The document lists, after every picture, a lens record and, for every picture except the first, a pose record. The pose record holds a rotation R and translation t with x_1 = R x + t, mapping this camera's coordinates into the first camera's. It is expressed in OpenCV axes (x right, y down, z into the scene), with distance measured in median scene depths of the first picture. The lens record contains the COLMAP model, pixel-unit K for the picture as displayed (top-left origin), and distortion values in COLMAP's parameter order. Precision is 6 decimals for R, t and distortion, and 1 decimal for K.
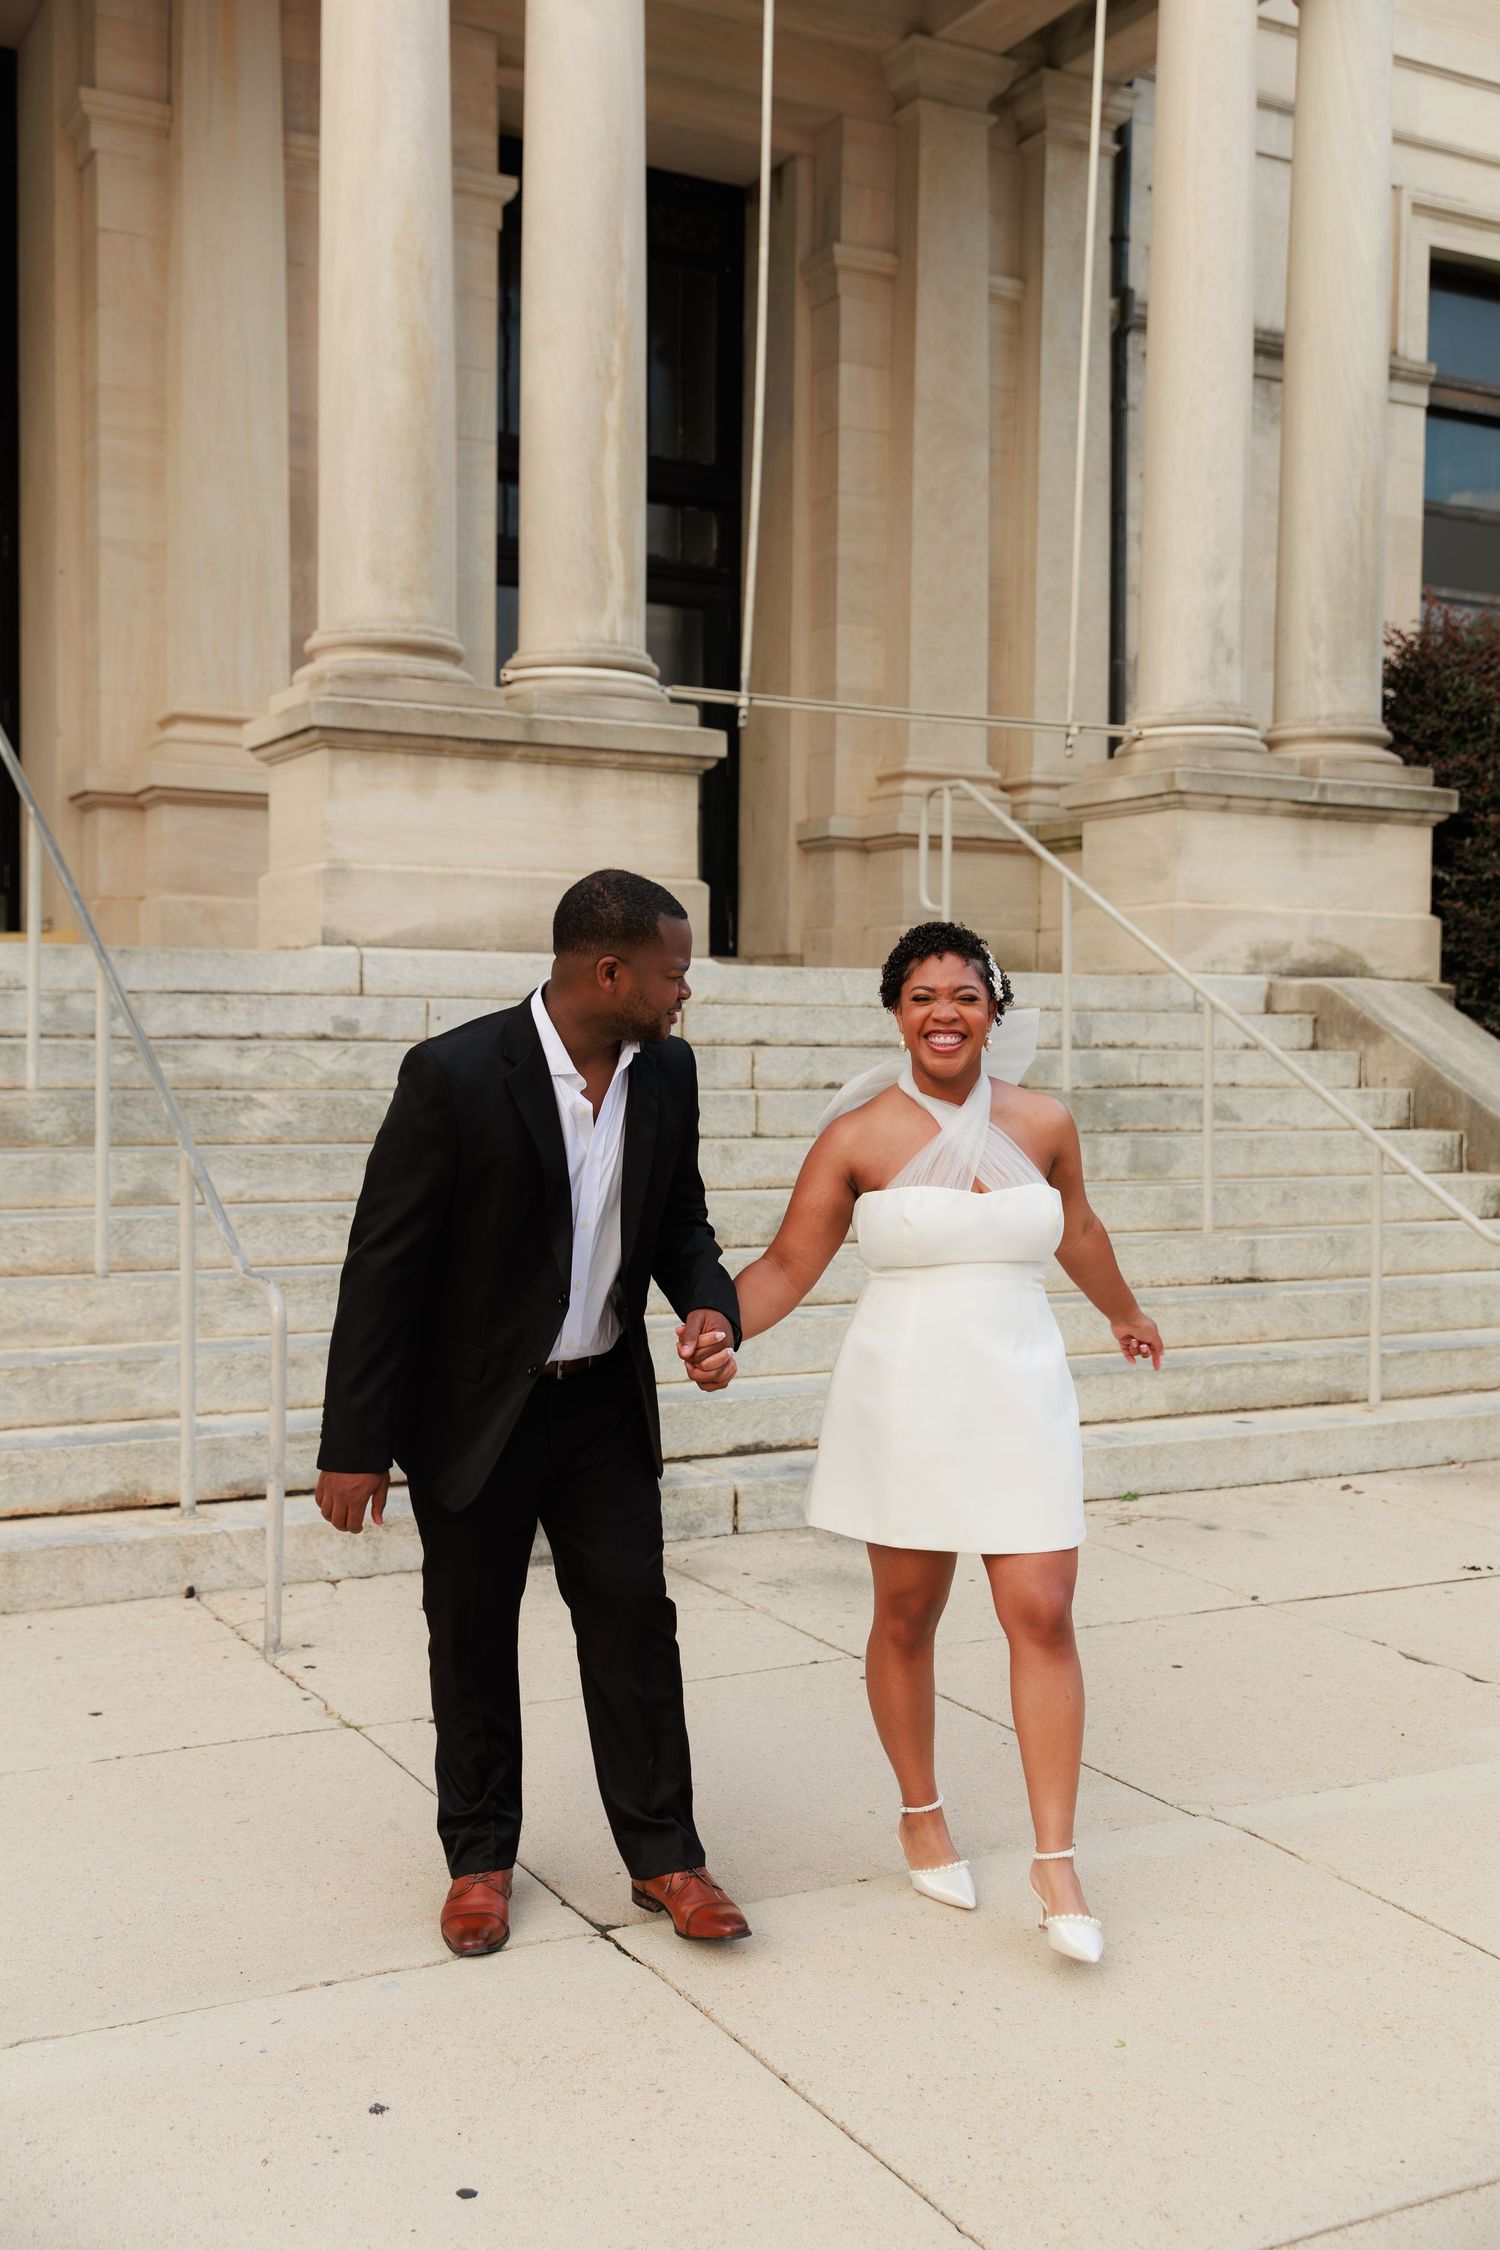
lens RADIAL K [[2312.8, 0, 723.7], [0, 2312.8, 1111.5], [0, 0, 1]] dist [0.032245, 0.000000]
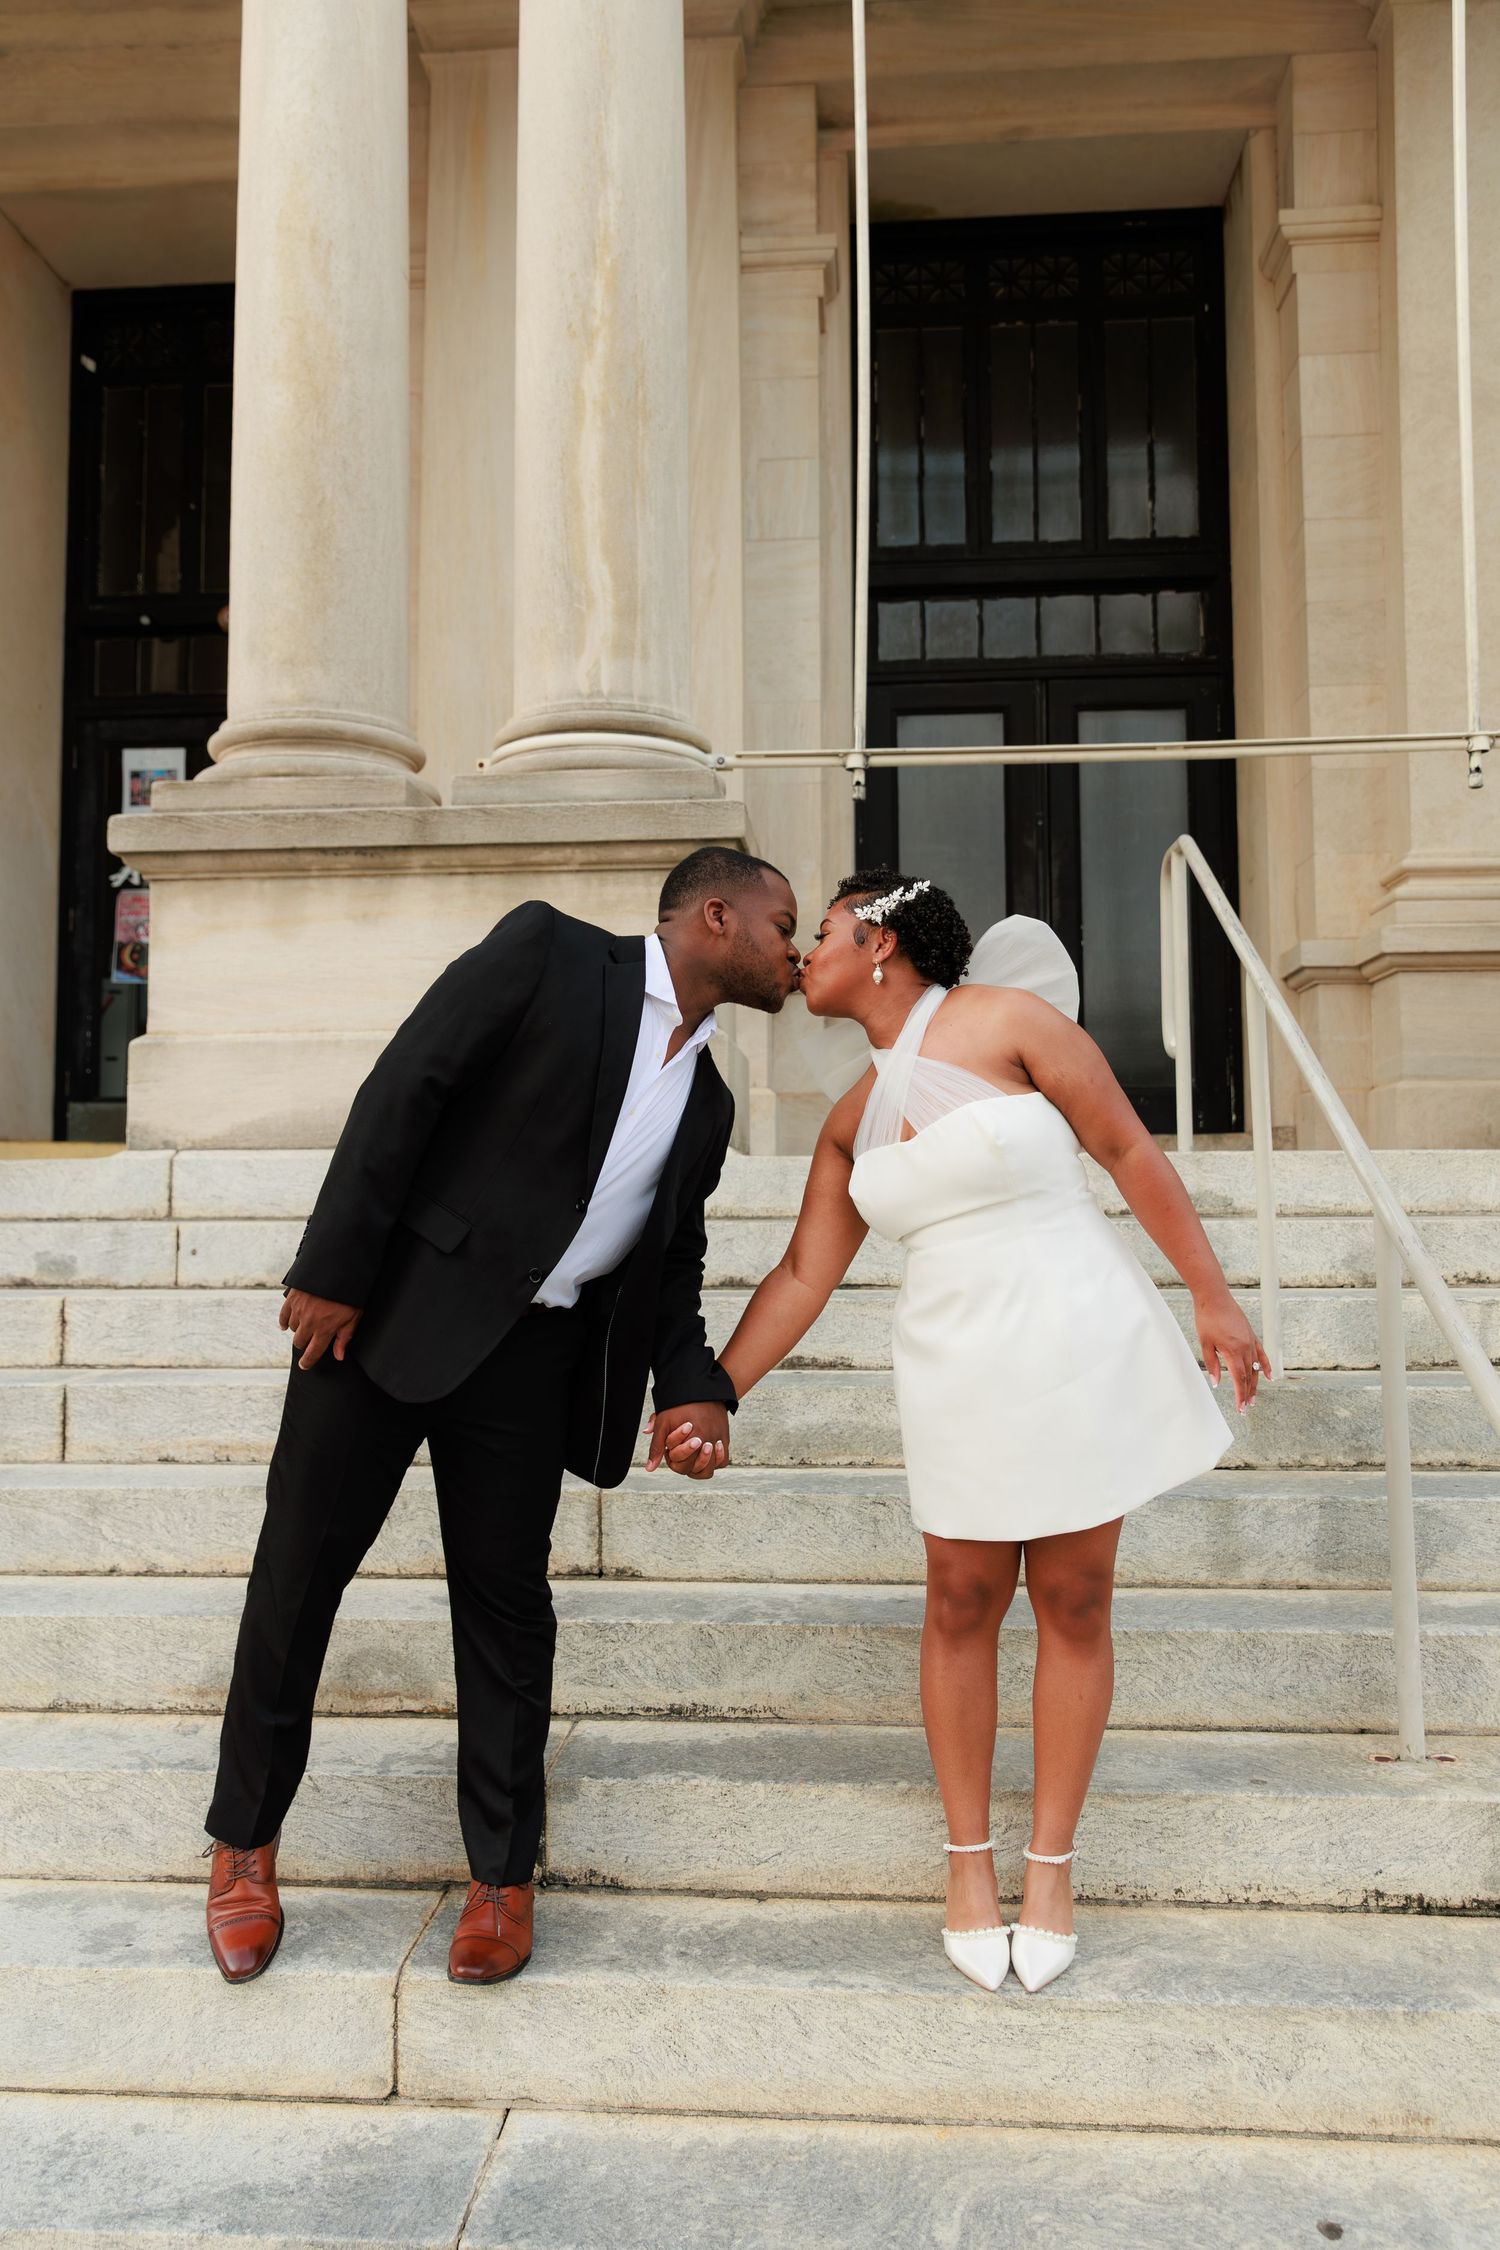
lens RADIAL K [[1731.7, 0, 728.2], [0, 1731.7, 1088.0], [0, 0, 1]] dist [-0.002825, 0.010183]
pose [[0.839364, -0.051237, -0.541150, 0.224663], [-0.001759, 0.995286, -0.096963, -0.031156], [0.543567, 0.082339, 0.835317, 0.521110]]
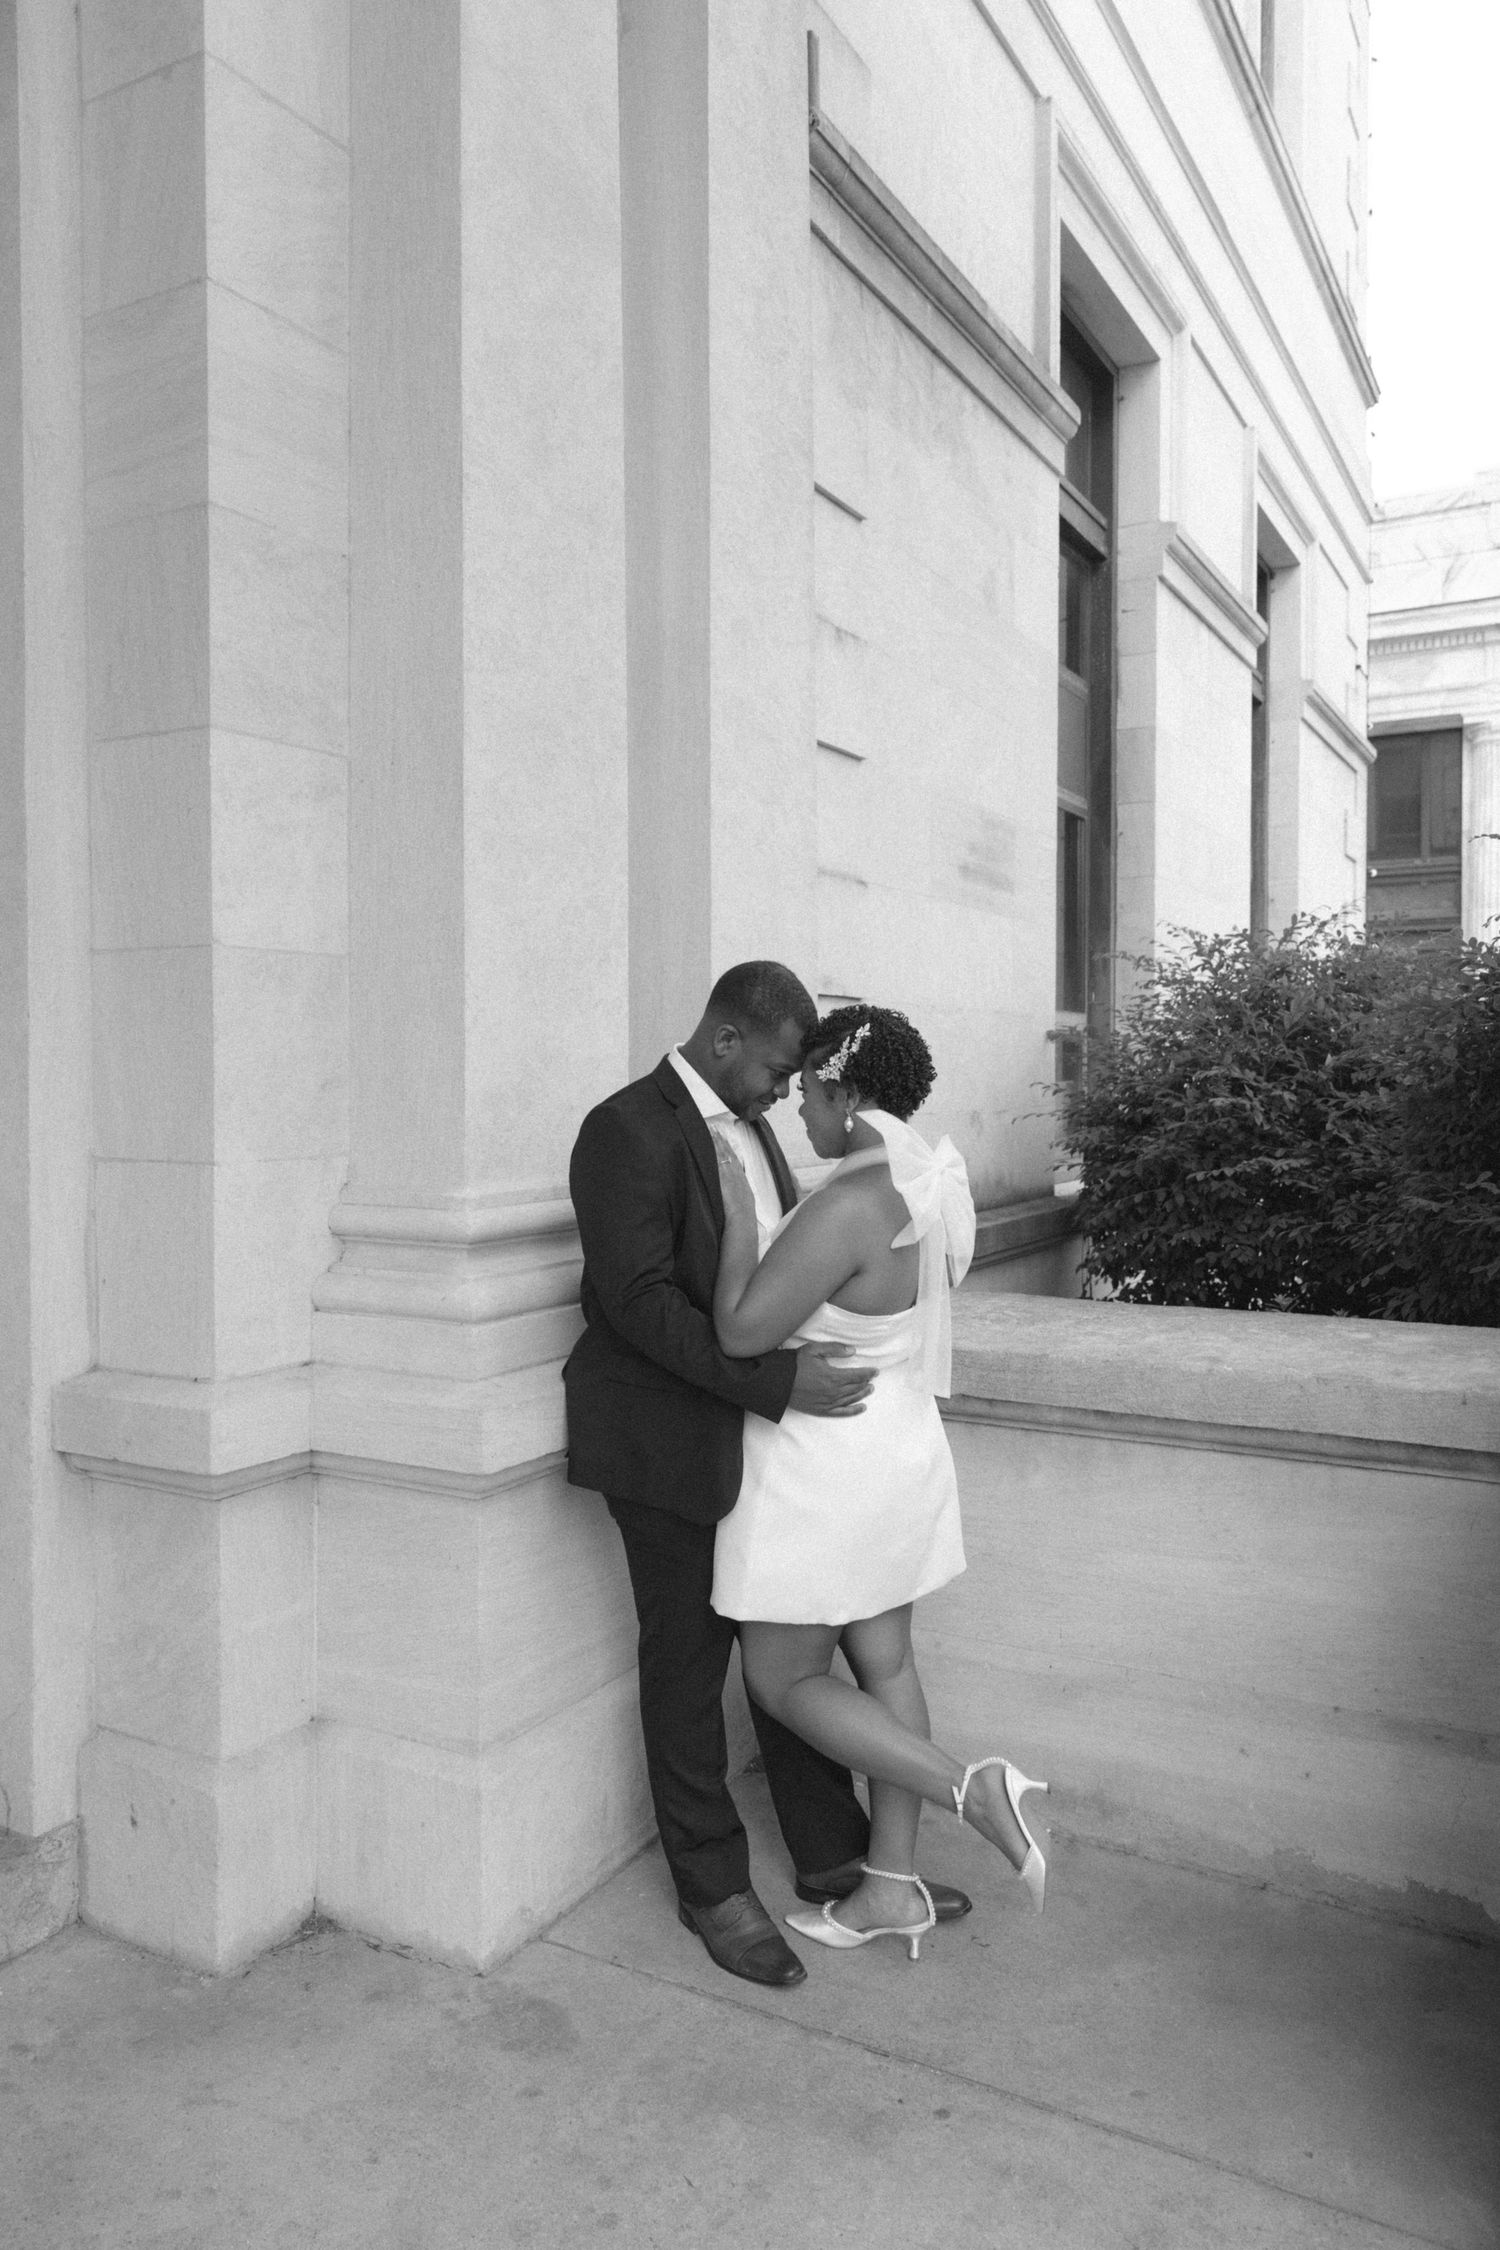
lens RADIAL K [[1590.1, 0, 728.5], [0, 1590.1, 1090.7], [0, 0, 1]] dist [0.019397, -0.002296]
pose [[0.846740, -0.020368, 0.531617, -0.004057], [0.022441, 0.999745, 0.002560, -0.195949], [-0.531533, 0.009762, 0.846981, 0.948197]]
